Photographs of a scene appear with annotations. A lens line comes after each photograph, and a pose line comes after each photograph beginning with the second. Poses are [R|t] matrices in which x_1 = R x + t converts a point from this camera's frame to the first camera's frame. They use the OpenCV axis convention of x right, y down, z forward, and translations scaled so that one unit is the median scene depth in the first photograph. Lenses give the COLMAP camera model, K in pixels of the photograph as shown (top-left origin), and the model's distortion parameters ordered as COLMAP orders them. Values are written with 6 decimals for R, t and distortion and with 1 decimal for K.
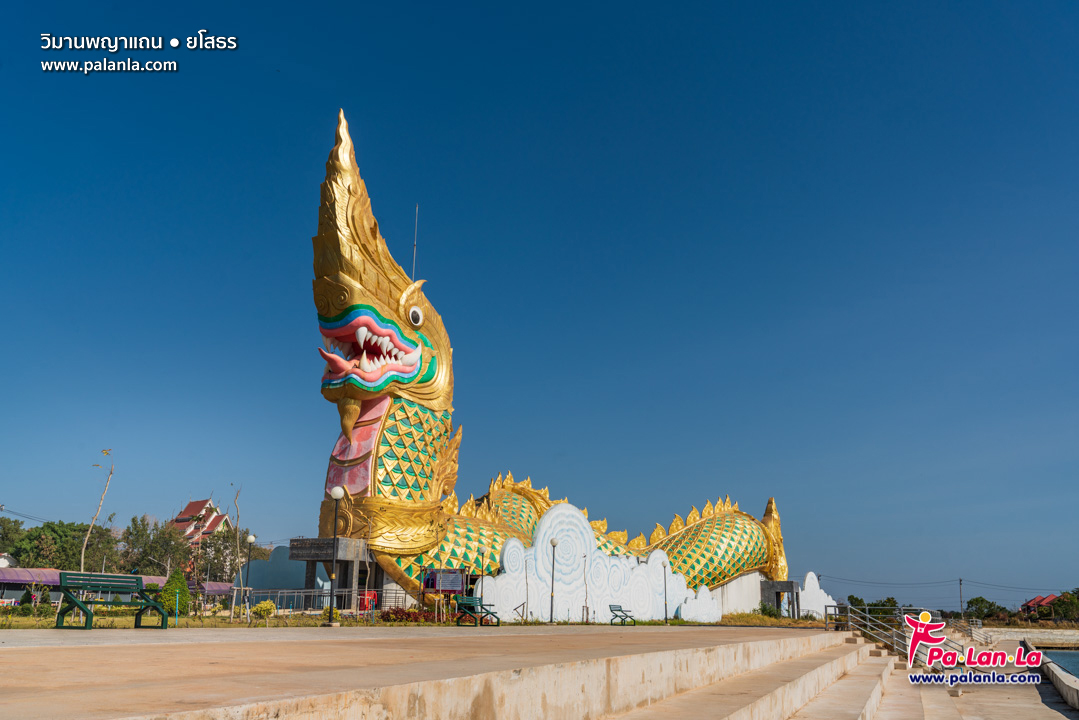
lens RADIAL K [[980.3, 0, 540.3], [0, 980.3, 339.9], [0, 0, 1]] dist [-0.000045, 0.002291]
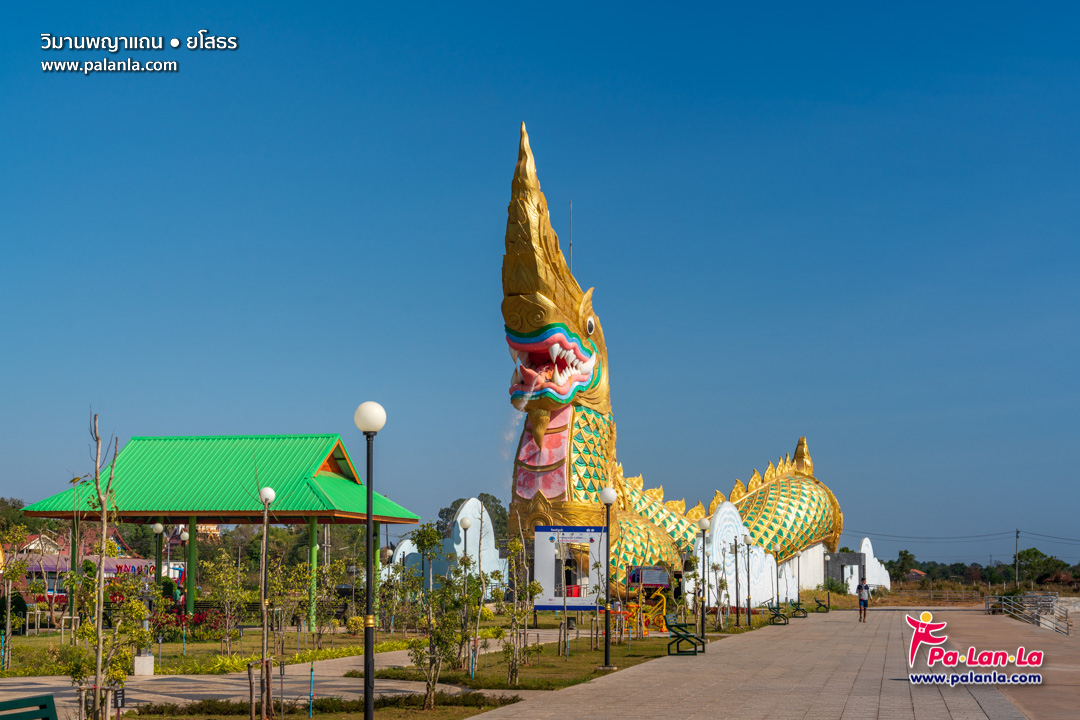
lens RADIAL K [[1826.1, 0, 540.0], [0, 1826.1, 360.0], [0, 0, 1]] dist [0.020228, 0.008688]
pose [[0.987869, 0.005521, 0.155192, -0.490801], [-0.029615, 0.987724, 0.153375, -0.290170], [-0.152440, -0.156110, 0.975906, -0.909169]]
